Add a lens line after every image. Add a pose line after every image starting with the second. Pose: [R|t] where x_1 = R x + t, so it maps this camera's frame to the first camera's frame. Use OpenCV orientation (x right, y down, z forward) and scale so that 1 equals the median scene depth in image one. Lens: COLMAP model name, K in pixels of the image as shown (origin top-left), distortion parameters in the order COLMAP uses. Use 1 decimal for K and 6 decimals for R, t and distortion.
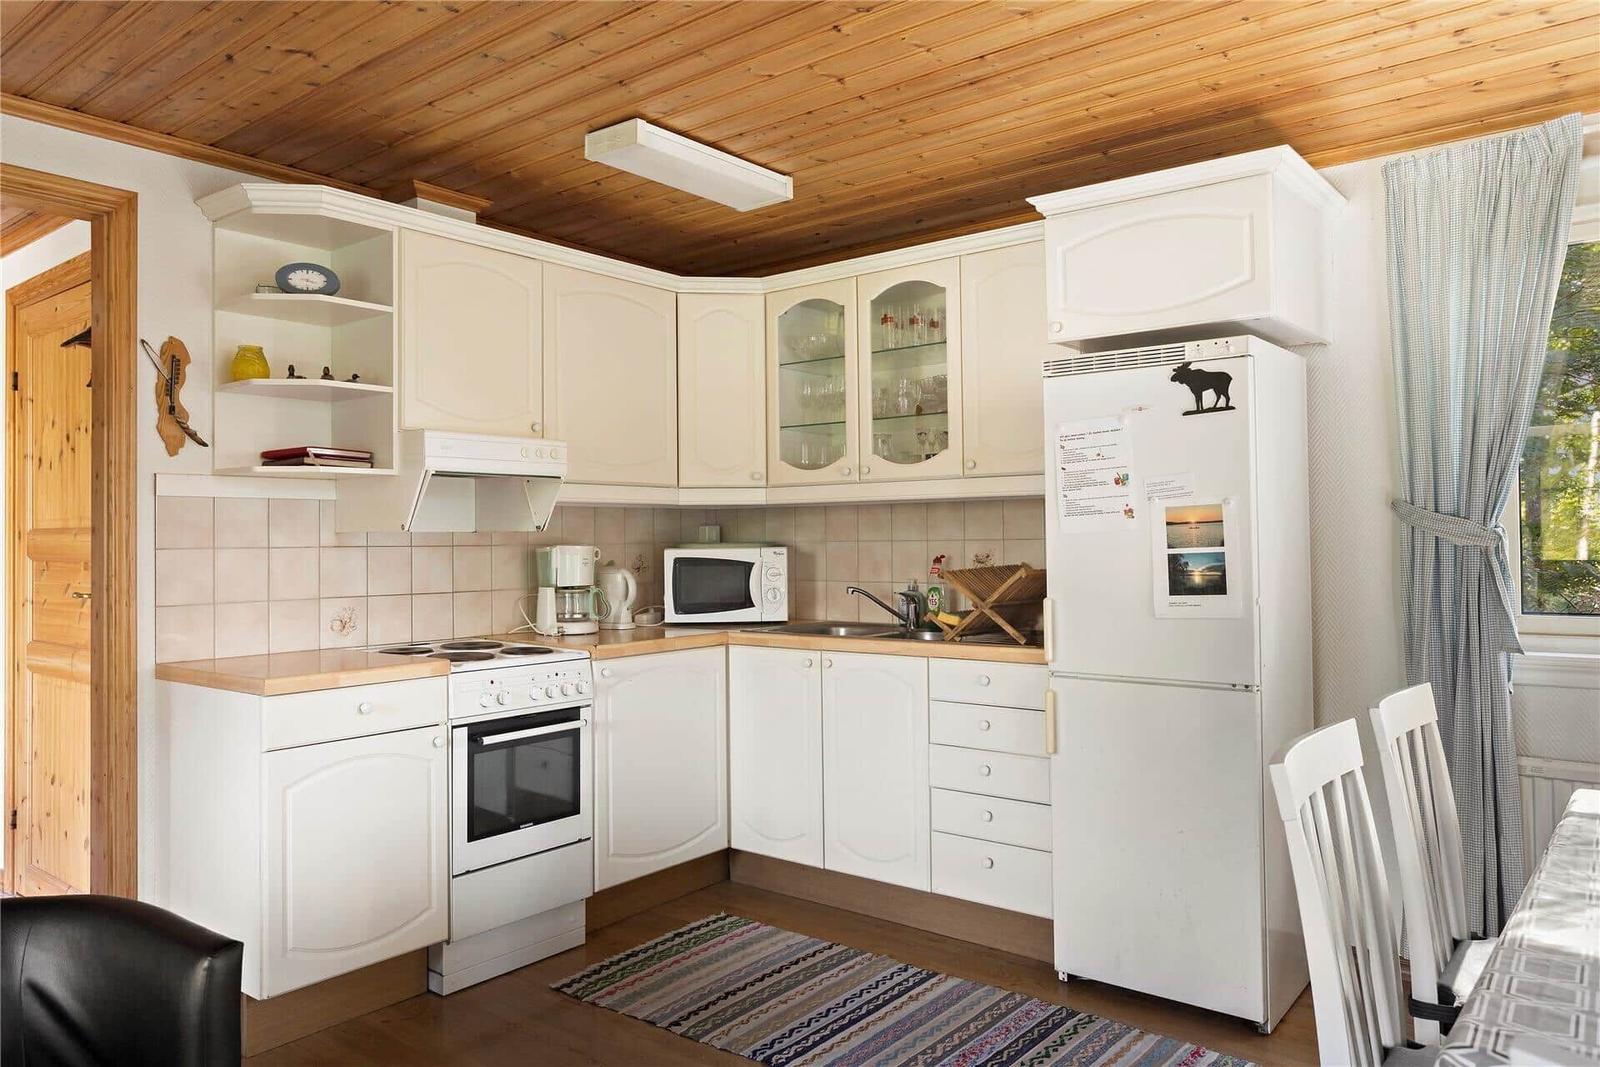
lens RADIAL K [[1112.6, 0, 800.1], [0, 1112.6, 524.1], [0, 0, 1]] dist [0.002436, 0.006223]
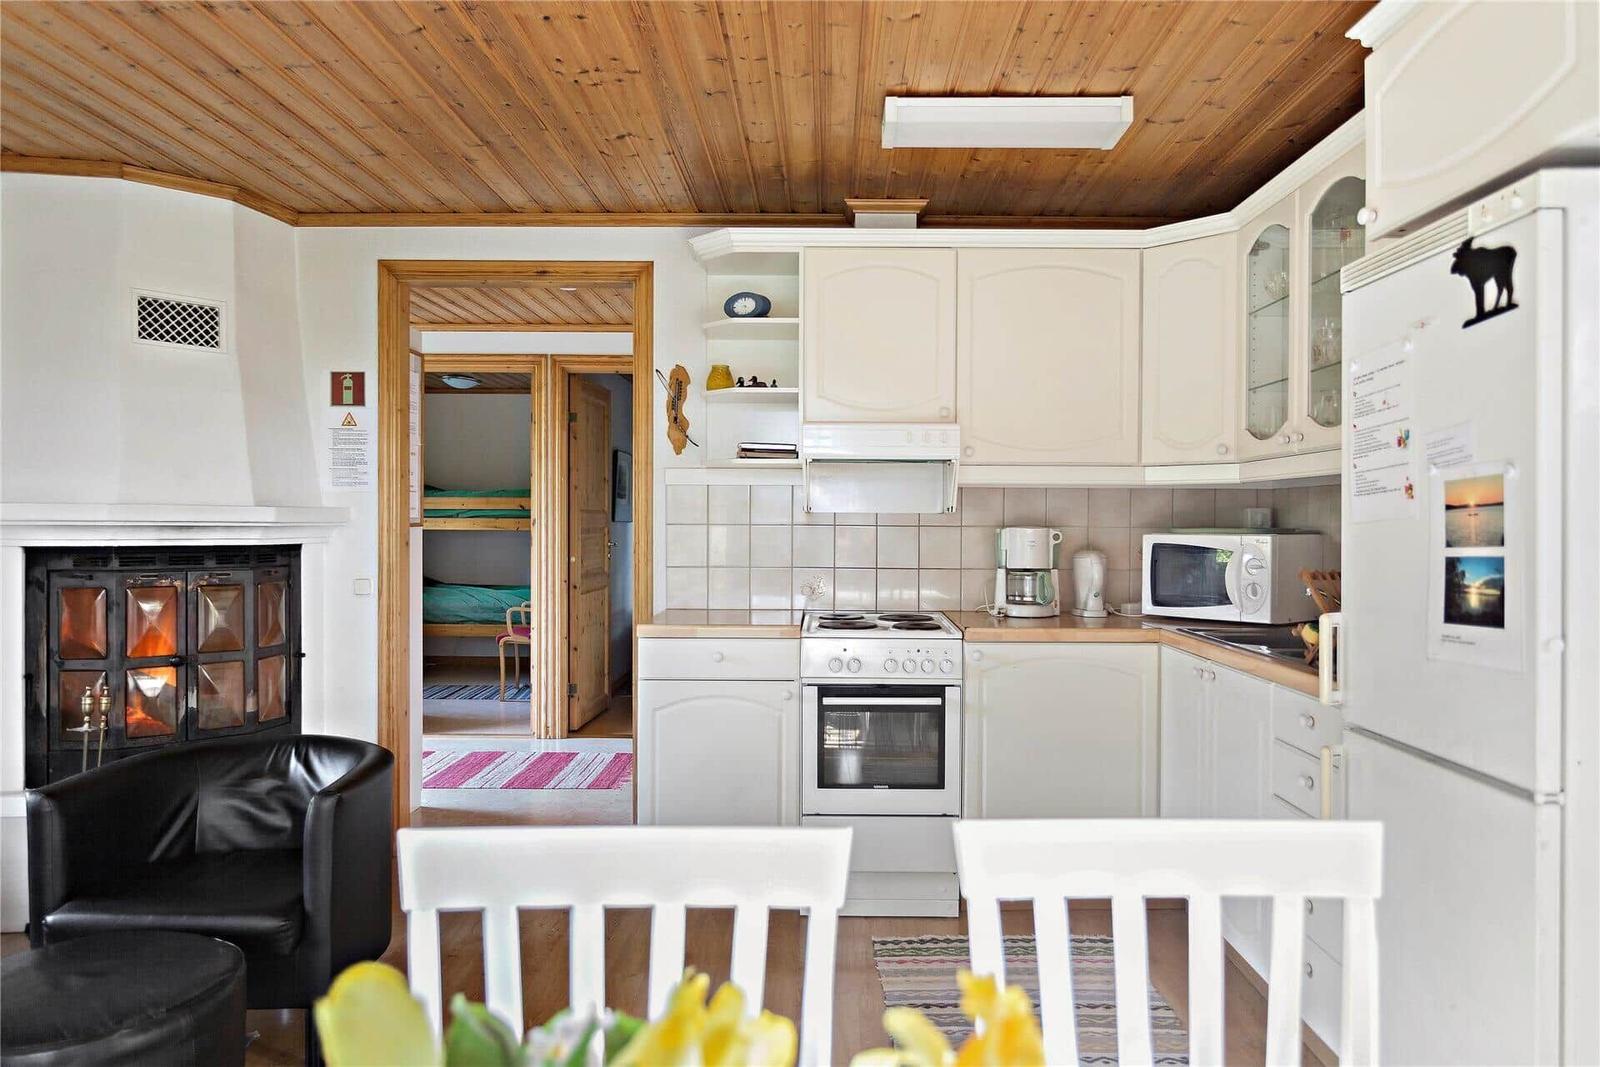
lens RADIAL K [[1062.8, 0, 807.2], [0, 1062.8, 542.8], [0, 0, 1]] dist [0.001610, 0.007691]
pose [[0.616578, 0.029407, -0.786744, 0.531629], [-0.001310, 0.999339, 0.036327, -0.001708], [0.787292, -0.021368, 0.616209, 0.330610]]
